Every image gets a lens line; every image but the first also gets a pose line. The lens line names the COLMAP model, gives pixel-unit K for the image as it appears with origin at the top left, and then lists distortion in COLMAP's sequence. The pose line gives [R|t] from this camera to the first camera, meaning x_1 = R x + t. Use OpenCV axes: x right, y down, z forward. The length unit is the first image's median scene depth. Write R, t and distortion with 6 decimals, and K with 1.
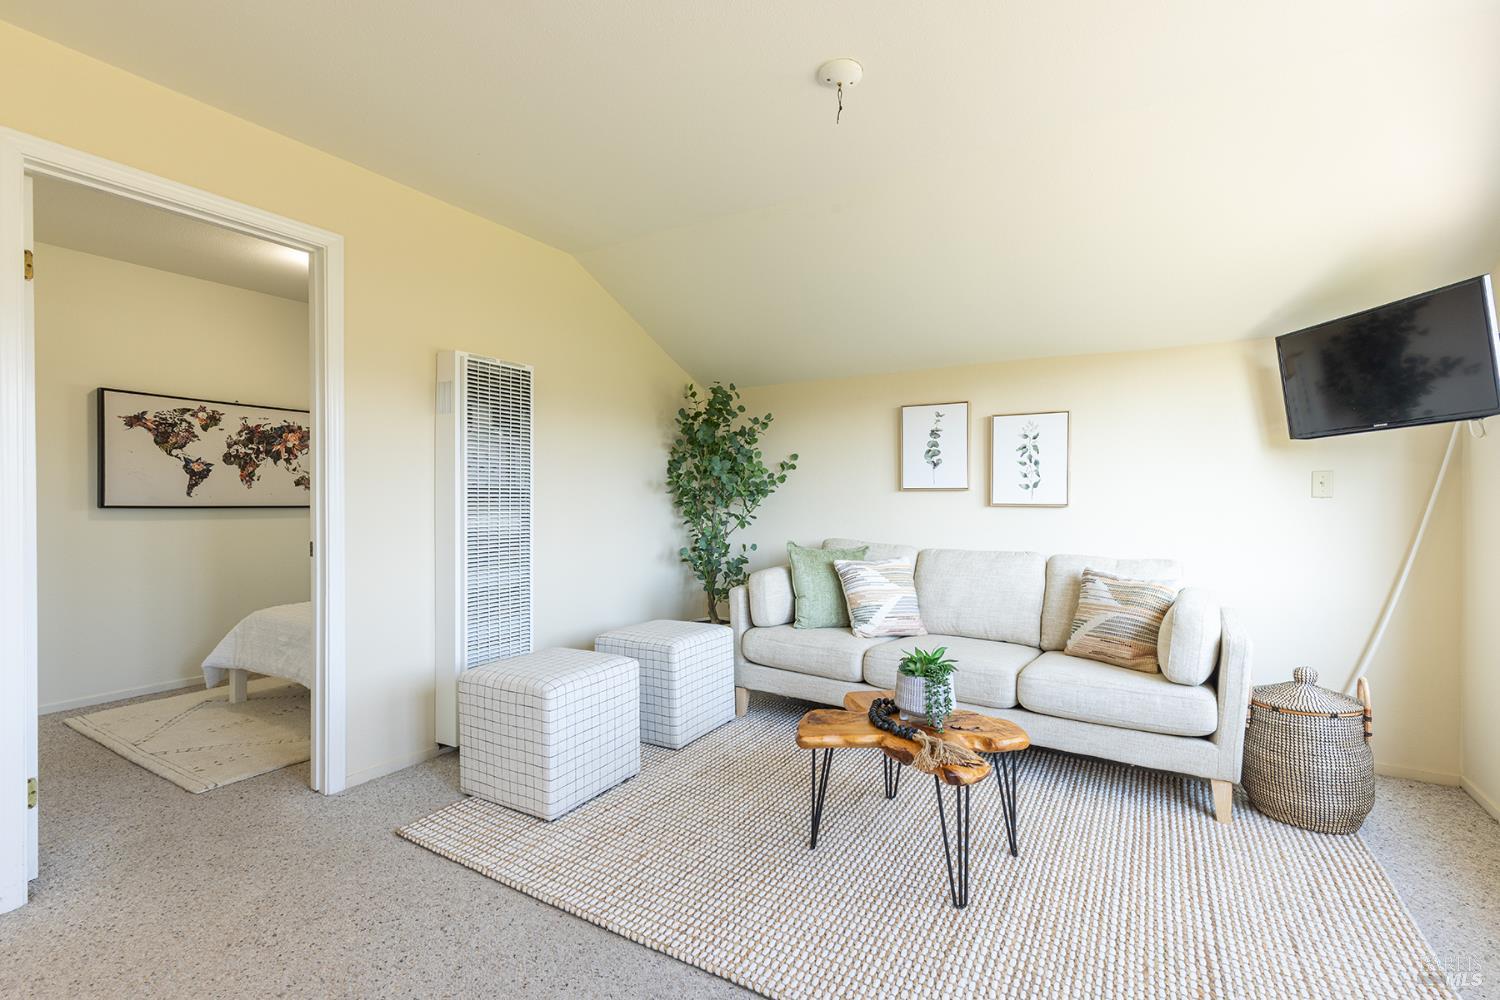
lens RADIAL K [[673.7, 0, 754.8], [0, 673.7, 505.6], [0, 0, 1]] dist [0.001467, 0.000280]
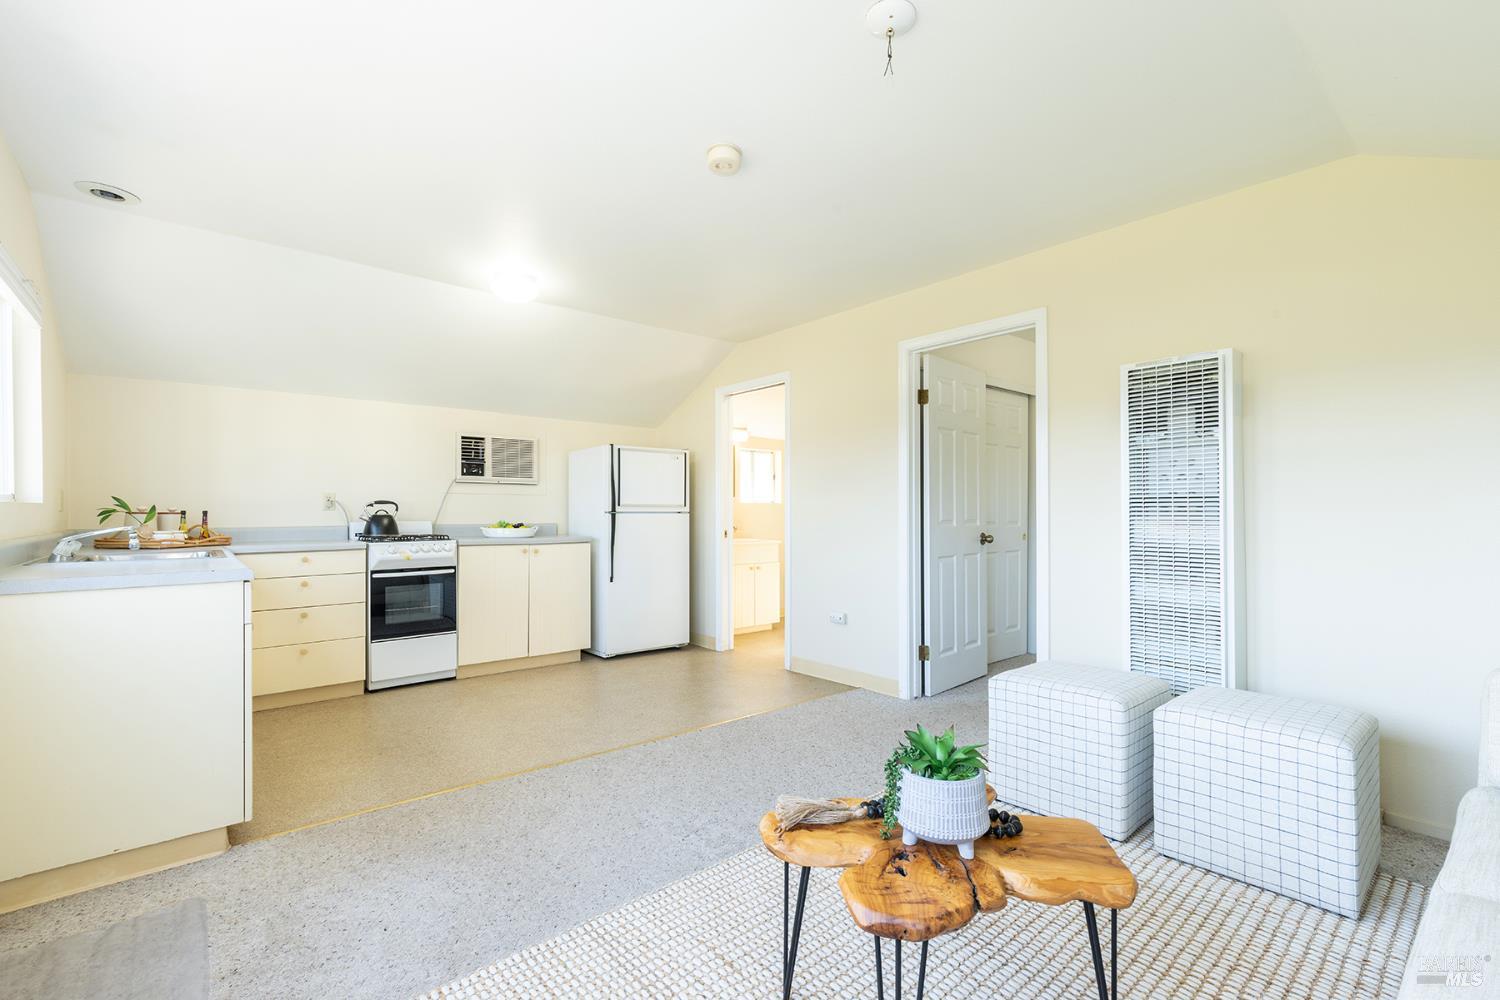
lens RADIAL K [[673.7, 0, 754.8], [0, 673.7, 505.6], [0, 0, 1]] dist [0.001467, 0.000280]
pose [[-0.314943, -0.010722, -0.949050, 0.663244], [-0.015414, 0.999862, -0.006181, 0.000550], [0.948986, 0.012682, -0.315064, 0.736488]]
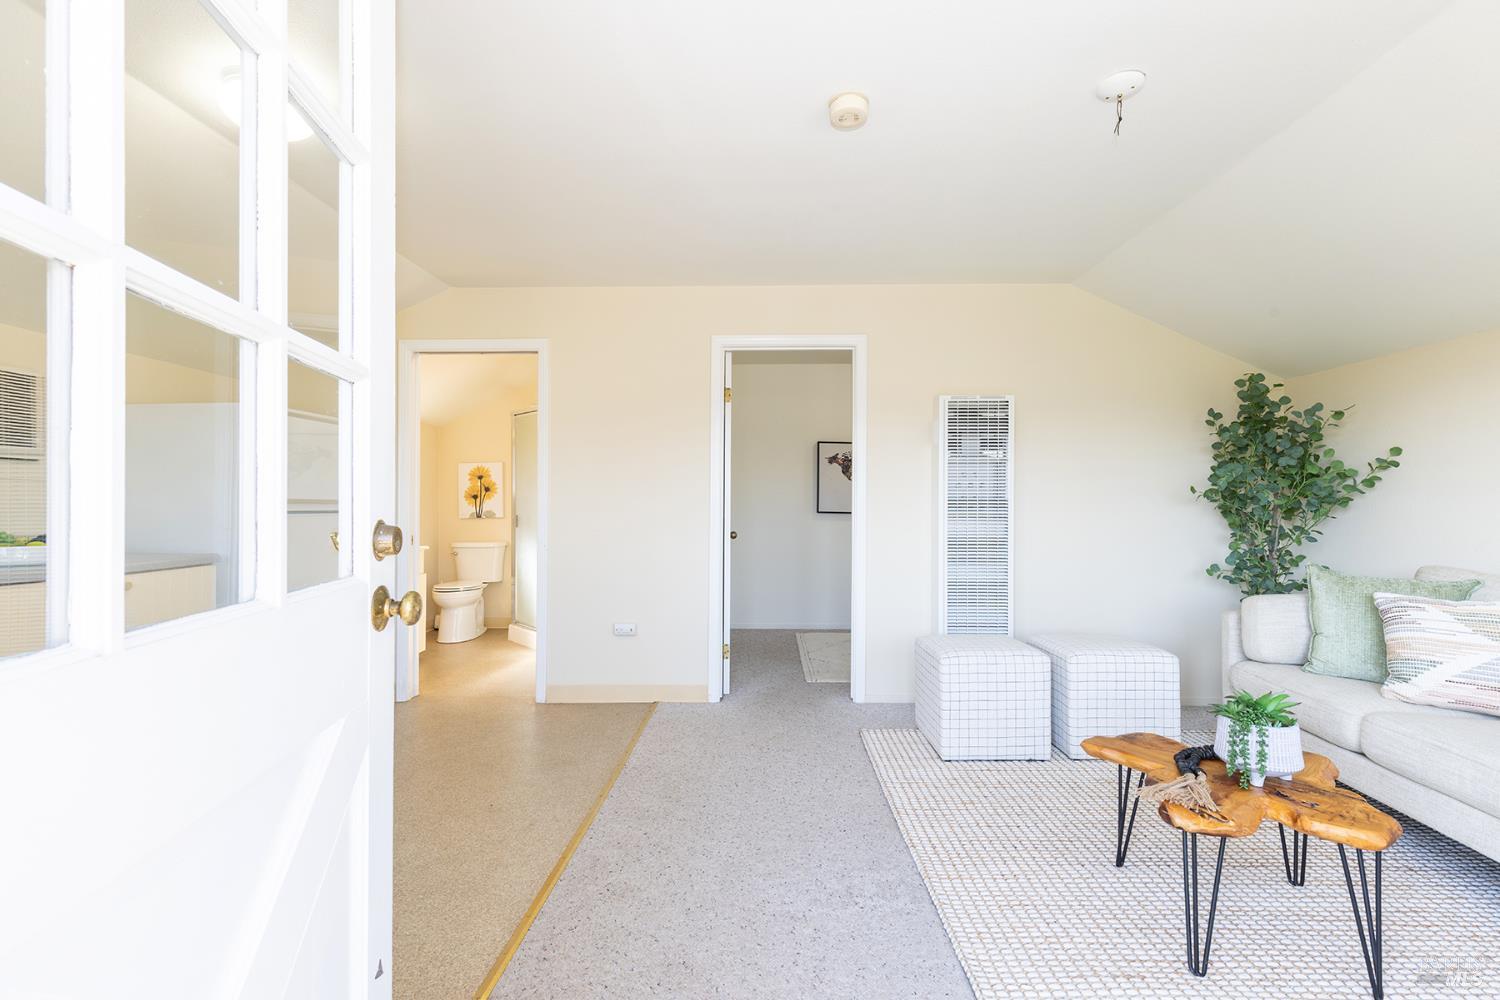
lens RADIAL K [[673.5, 0, 750.0], [0, 673.5, 500.0], [0, 0, 1]] dist [0.010644, -0.000108]
pose [[0.495994, -0.007250, -0.868296, 0.478739], [-0.009532, 0.999859, -0.013793, -0.004522], [0.868274, 0.015118, 0.495855, 0.026303]]
